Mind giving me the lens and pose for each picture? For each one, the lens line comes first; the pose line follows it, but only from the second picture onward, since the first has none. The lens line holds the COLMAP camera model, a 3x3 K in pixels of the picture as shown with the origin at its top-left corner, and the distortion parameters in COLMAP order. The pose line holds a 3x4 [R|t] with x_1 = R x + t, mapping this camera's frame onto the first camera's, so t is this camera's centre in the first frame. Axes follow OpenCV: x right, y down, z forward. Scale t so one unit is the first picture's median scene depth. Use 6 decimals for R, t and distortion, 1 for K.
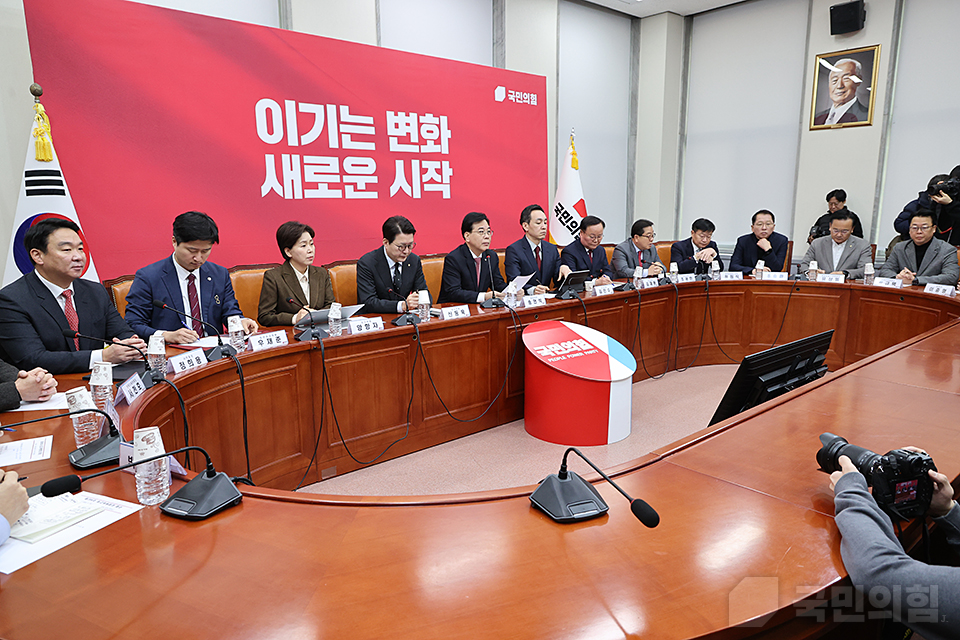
lens RADIAL K [[644.7, 0, 480.0], [0, 644.7, 320.0], [0, 0, 1]] dist [0.004135, 0.003912]
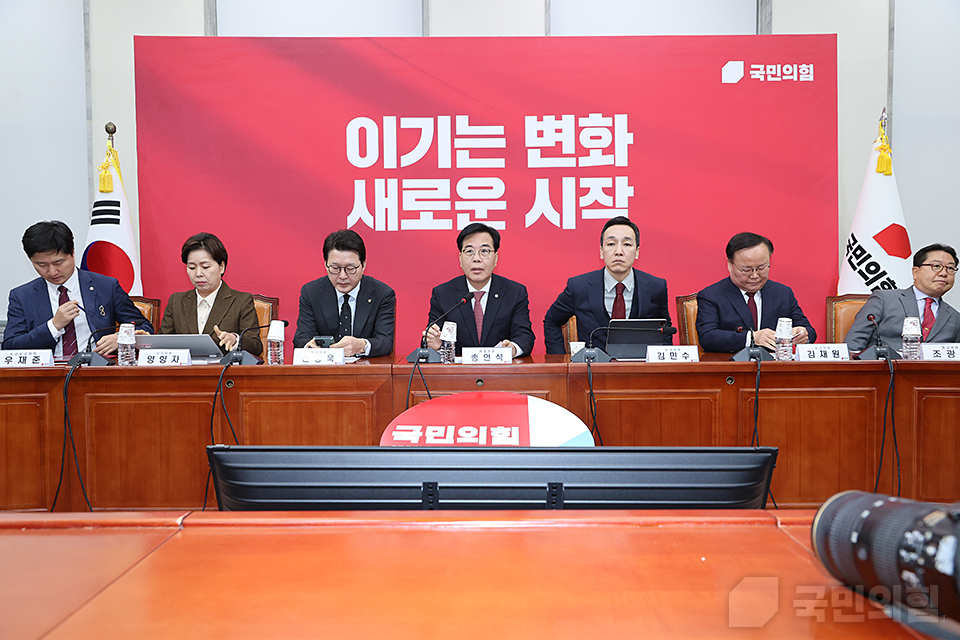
lens RADIAL K [[728.6, 0, 480.0], [0, 728.6, 320.0], [0, 0, 1]] dist [0.013035, 0.005129]
pose [[0.751222, 0.023224, -0.659641, 0.389622], [-0.117252, 0.988181, -0.098740, 0.003678], [0.649552, 0.151520, 0.745067, 0.365838]]
